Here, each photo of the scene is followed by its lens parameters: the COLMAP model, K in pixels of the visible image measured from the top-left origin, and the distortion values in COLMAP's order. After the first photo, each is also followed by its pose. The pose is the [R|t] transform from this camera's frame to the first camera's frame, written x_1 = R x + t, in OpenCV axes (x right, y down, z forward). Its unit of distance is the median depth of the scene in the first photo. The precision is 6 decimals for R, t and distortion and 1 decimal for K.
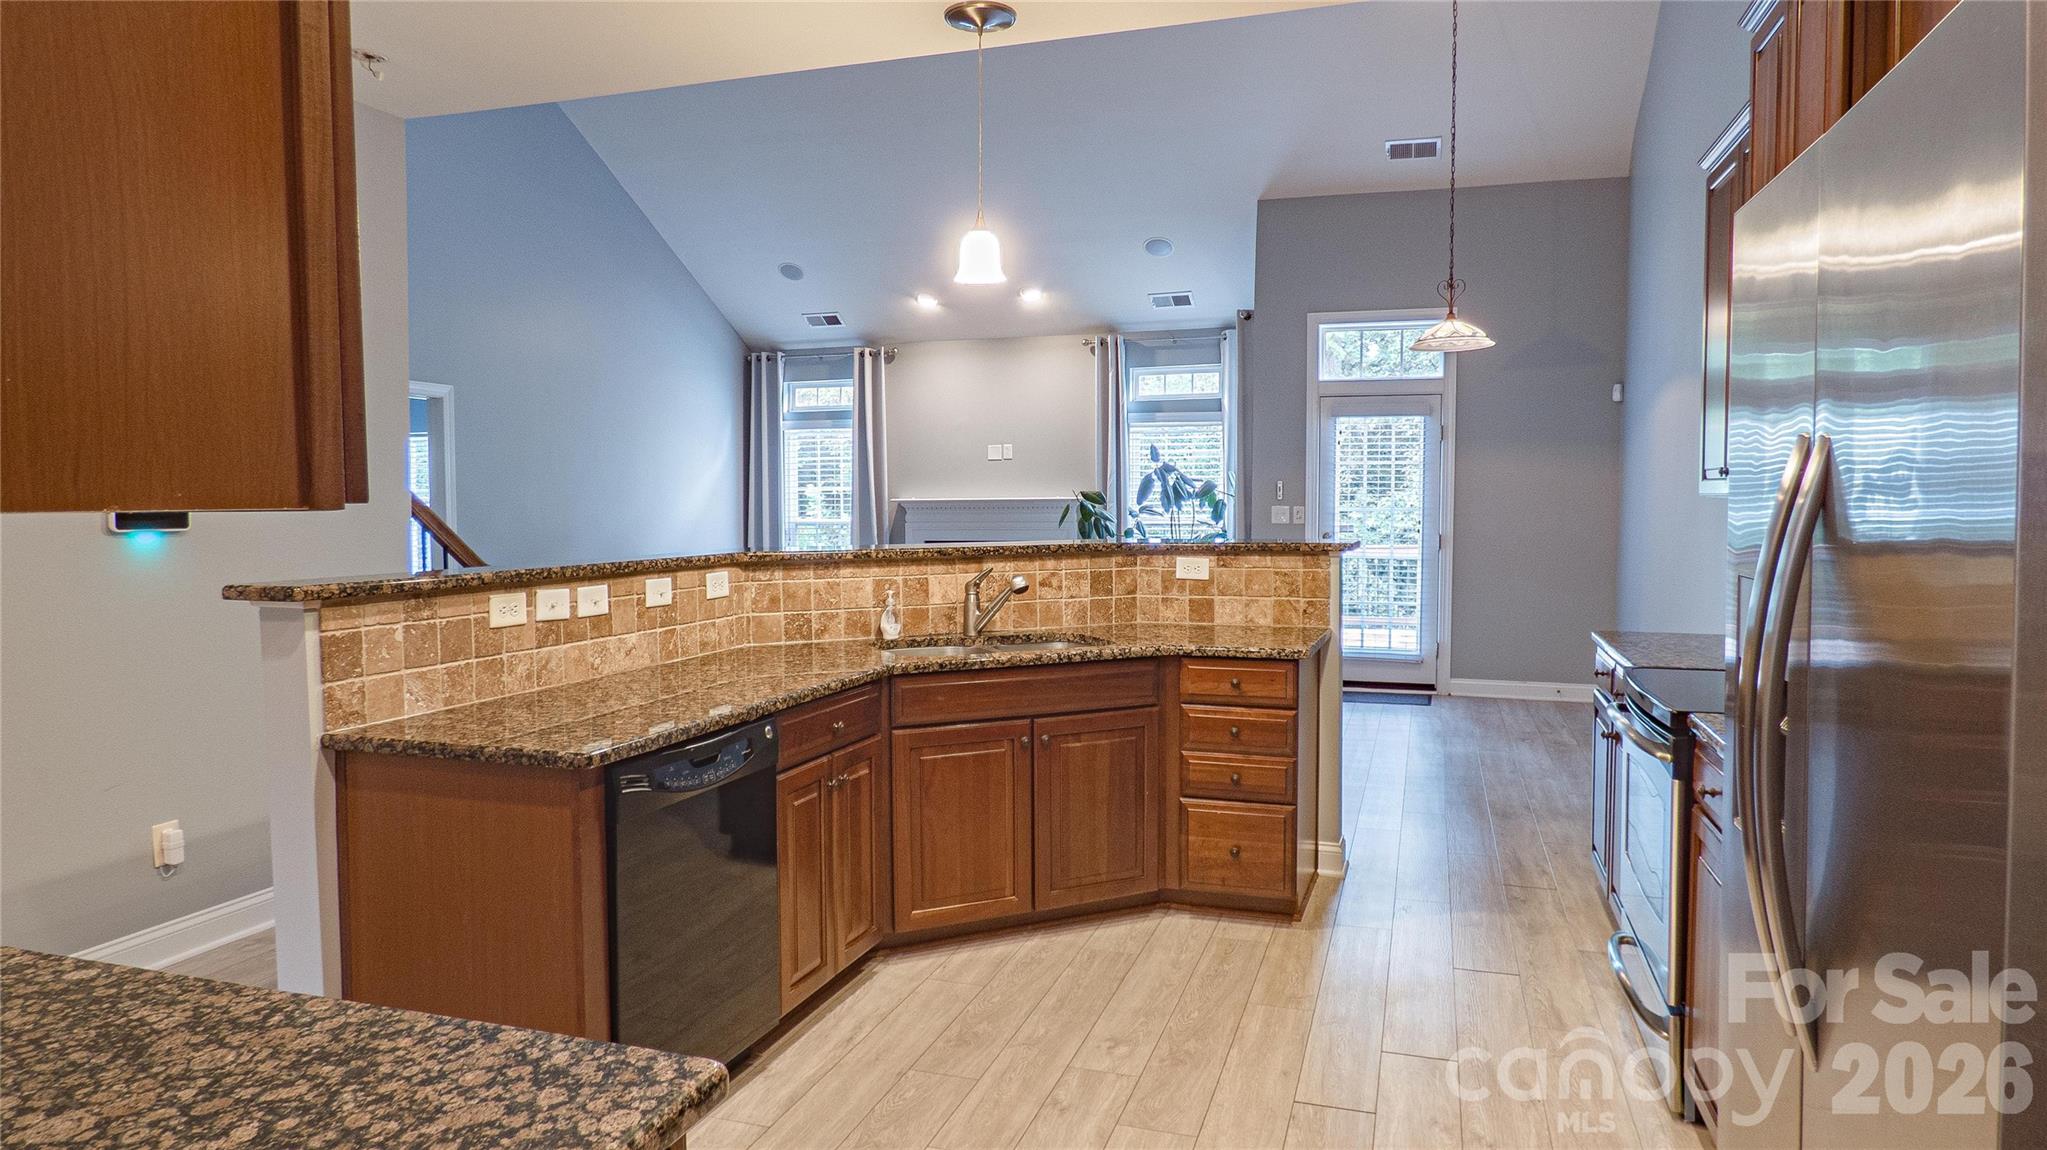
lens RADIAL K [[1234.0, 0, 1027.4], [0, 1234.0, 564.6], [0, 0, 1]] dist [-0.034486, 0.030470]
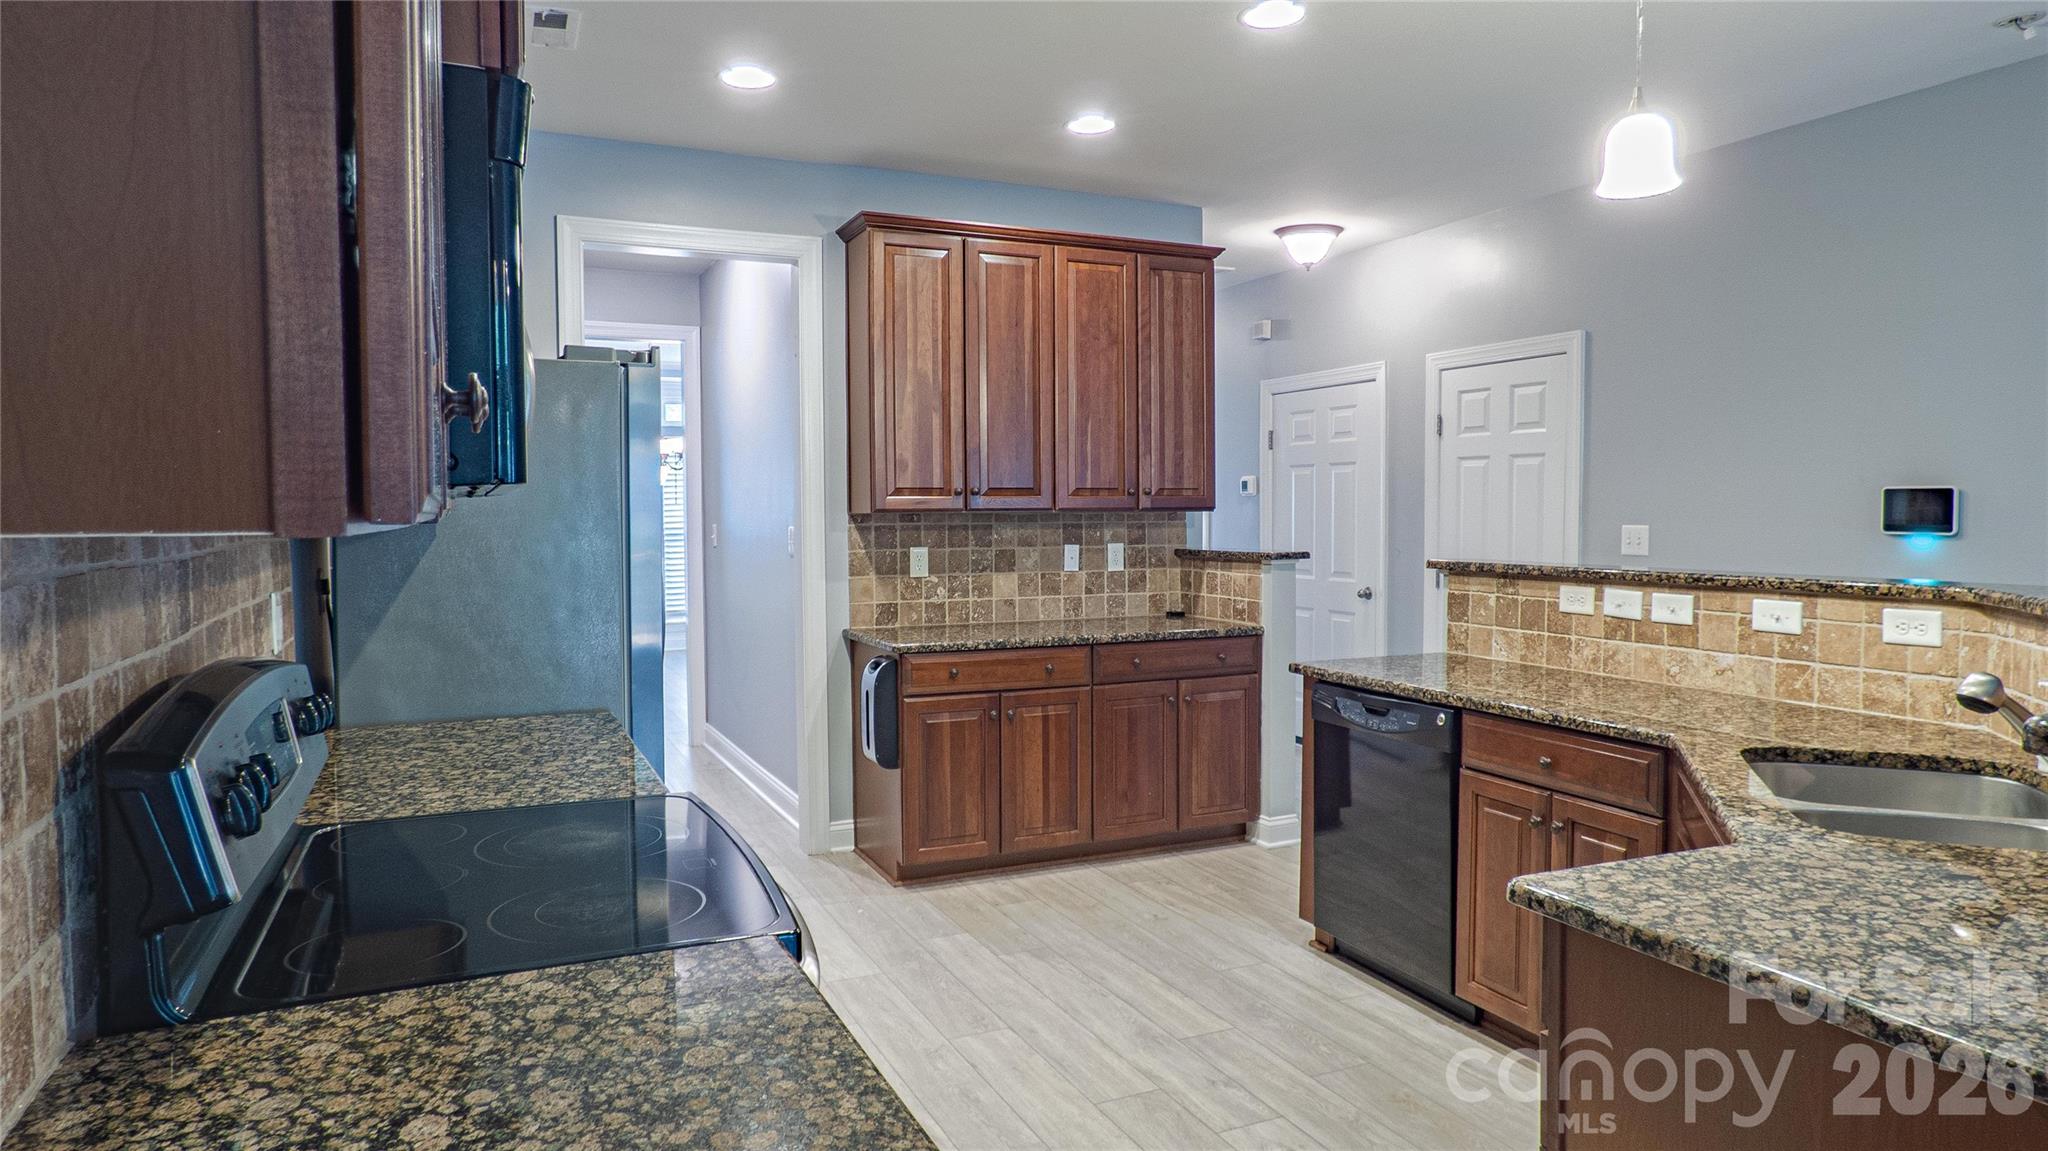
lens RADIAL K [[1234.7, 0, 1027.9], [0, 1234.7, 565.0], [0, 0, 1]] dist [-0.034486, 0.030470]
pose [[-0.734528, 0.027877, -0.678005, 0.773203], [-0.037851, 0.995917, 0.081954, -0.073967], [0.677522, 0.085860, -0.730474, 1.475021]]
